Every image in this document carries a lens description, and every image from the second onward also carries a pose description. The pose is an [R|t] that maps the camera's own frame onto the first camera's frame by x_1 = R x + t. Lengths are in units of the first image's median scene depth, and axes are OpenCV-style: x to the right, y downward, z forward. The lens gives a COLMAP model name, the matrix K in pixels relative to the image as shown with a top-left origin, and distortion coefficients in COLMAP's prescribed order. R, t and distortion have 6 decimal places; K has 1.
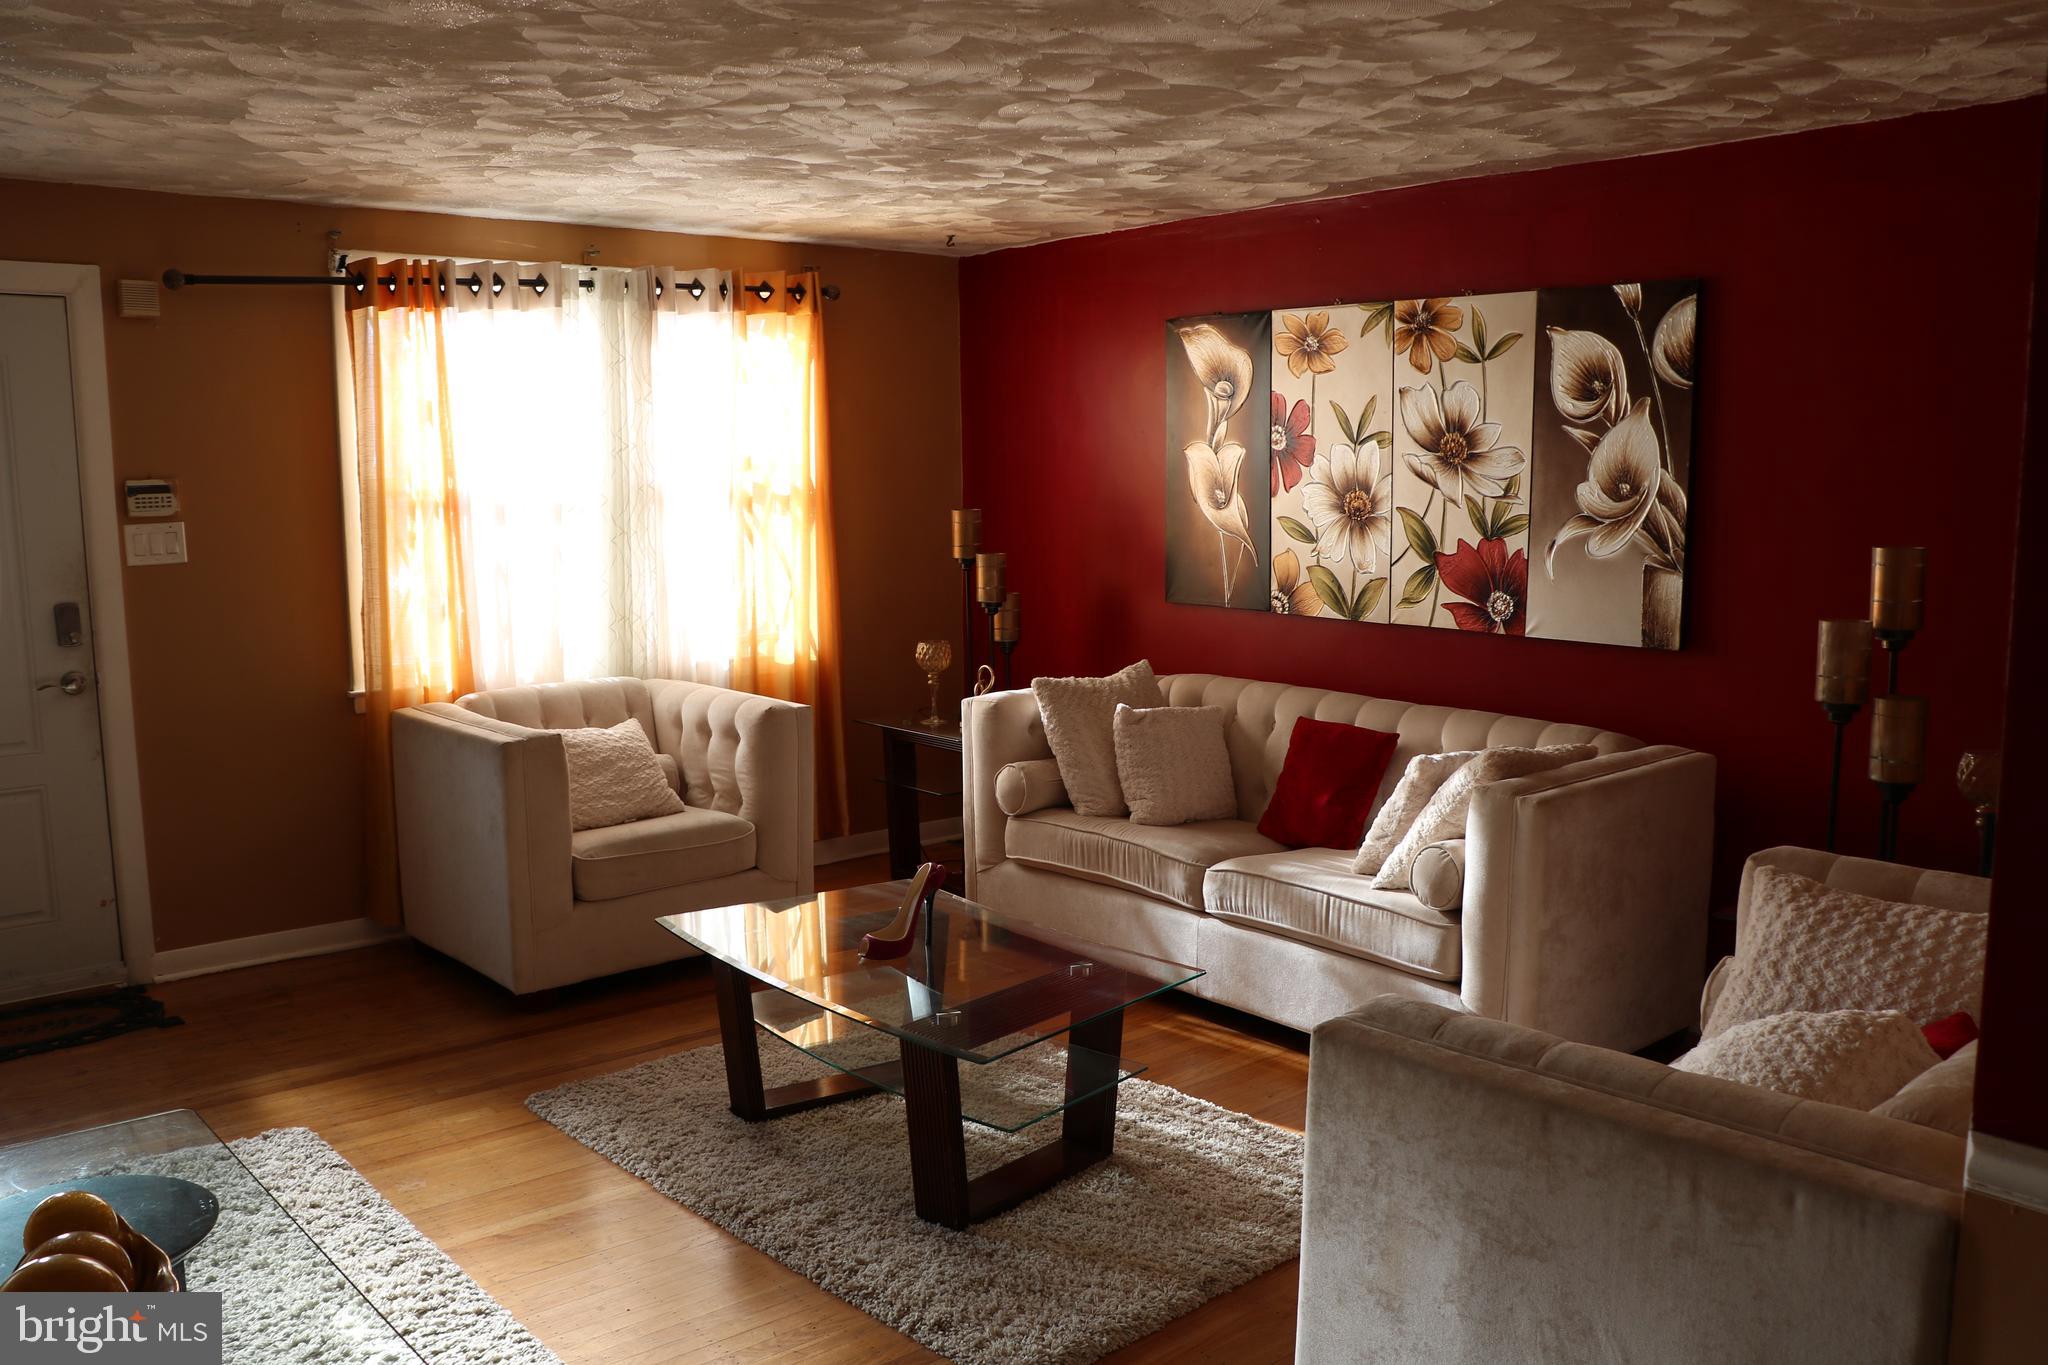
lens RADIAL K [[1673.3, 0, 1035.5], [0, 1673.3, 704.1], [0, 0, 1]] dist [-0.182867, 0.160082]
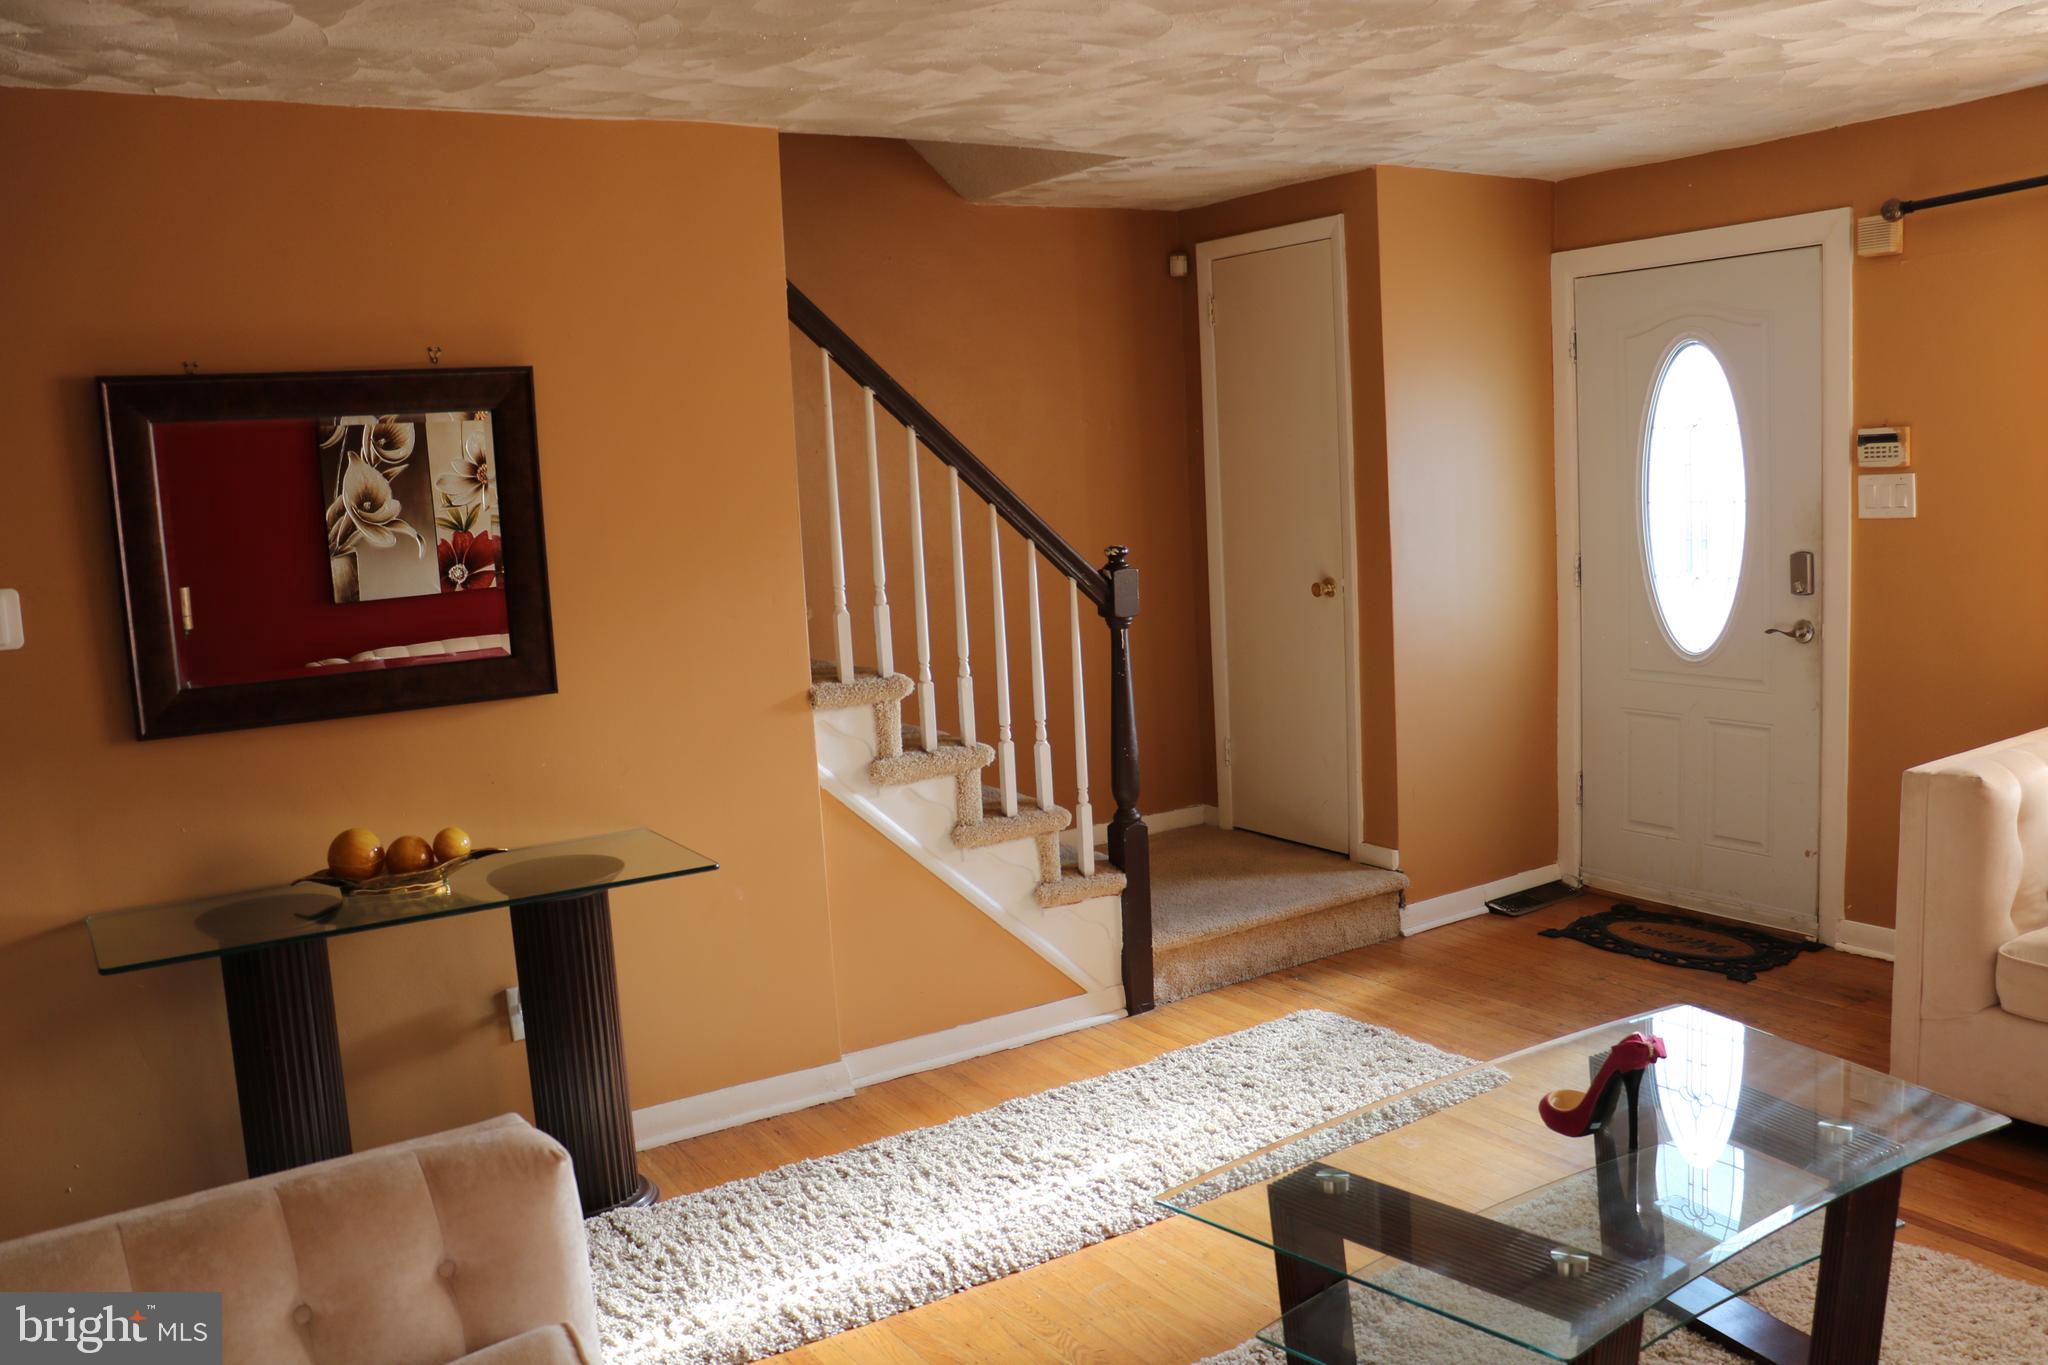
lens RADIAL K [[1673.3, 0, 1035.5], [0, 1673.3, 704.1], [0, 0, 1]] dist [-0.182867, 0.160082]
pose [[-0.124914, 0.156991, -0.979668, 0.464579], [-0.086589, 0.981910, 0.168390, -0.097889], [0.988382, 0.105863, -0.109061, 0.638457]]
